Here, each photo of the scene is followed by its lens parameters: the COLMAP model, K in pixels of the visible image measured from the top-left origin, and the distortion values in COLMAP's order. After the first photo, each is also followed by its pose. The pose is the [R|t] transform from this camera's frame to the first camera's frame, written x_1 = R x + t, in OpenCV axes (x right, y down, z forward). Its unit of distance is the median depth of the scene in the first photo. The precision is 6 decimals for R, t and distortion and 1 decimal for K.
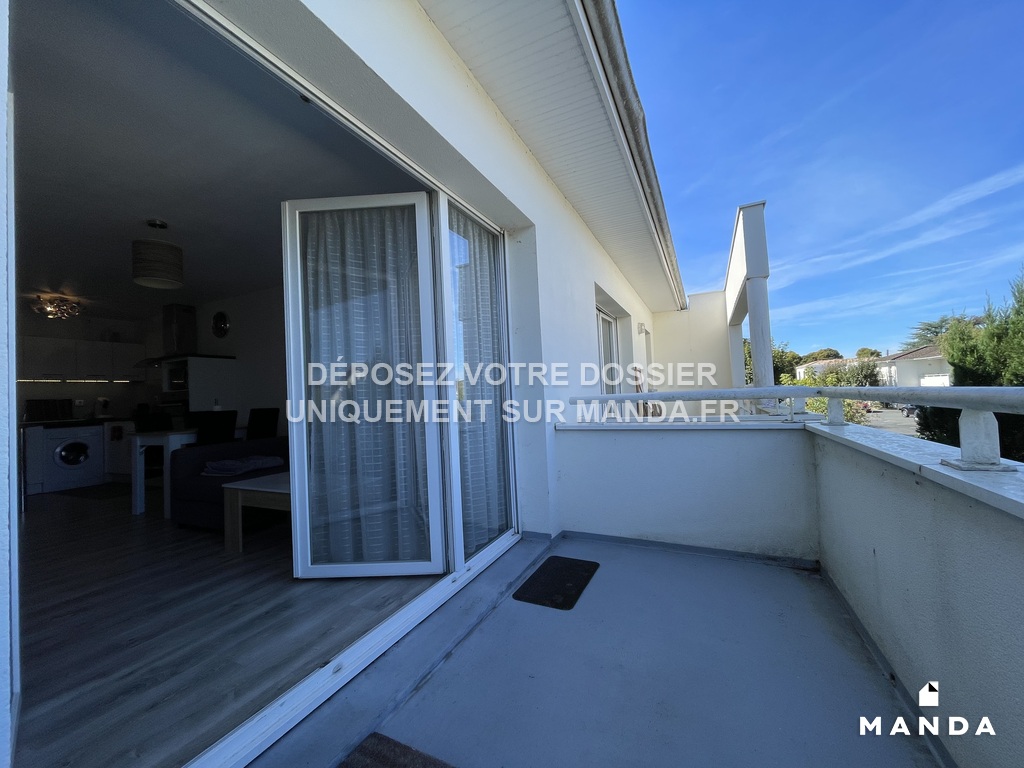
lens RADIAL K [[409.3, 0, 508.2], [0, 409.3, 381.6], [0, 0, 1]] dist [-0.002462, -0.000369]
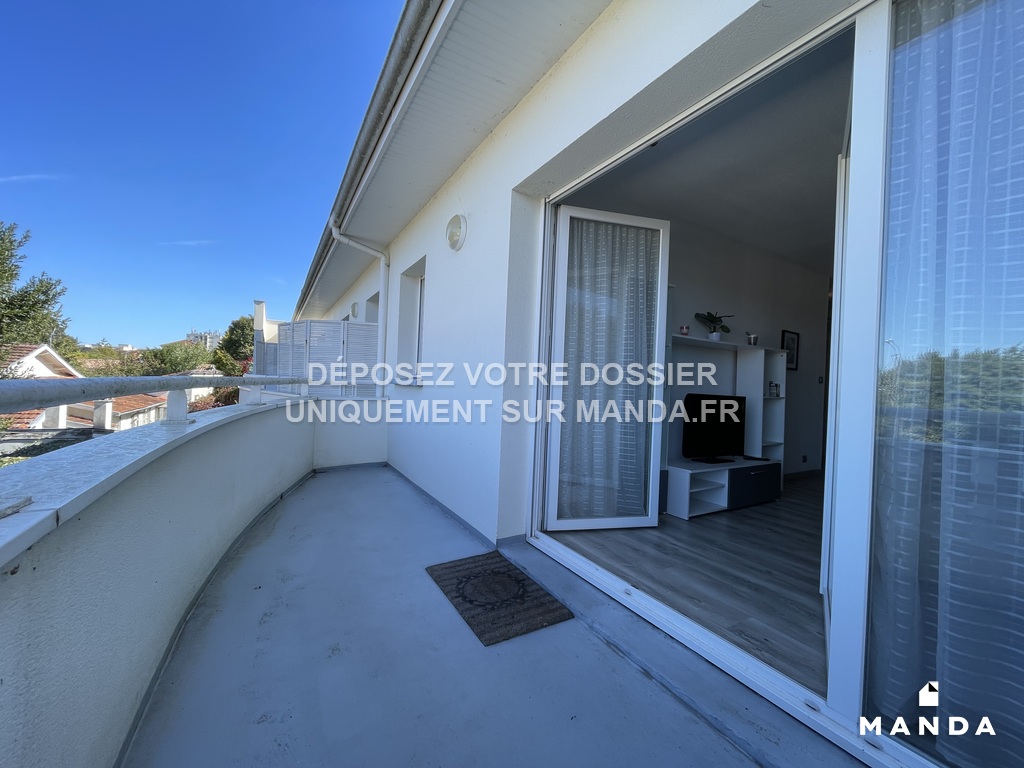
lens RADIAL K [[409.3, 0, 516.7], [0, 409.3, 384.8], [0, 0, 1]] dist [-0.002462, -0.000369]
pose [[-0.546390, 0.030345, -0.836981, 0.315980], [0.013868, 0.999534, 0.027185, 0.000407], [0.837416, 0.003246, -0.546556, 0.527596]]
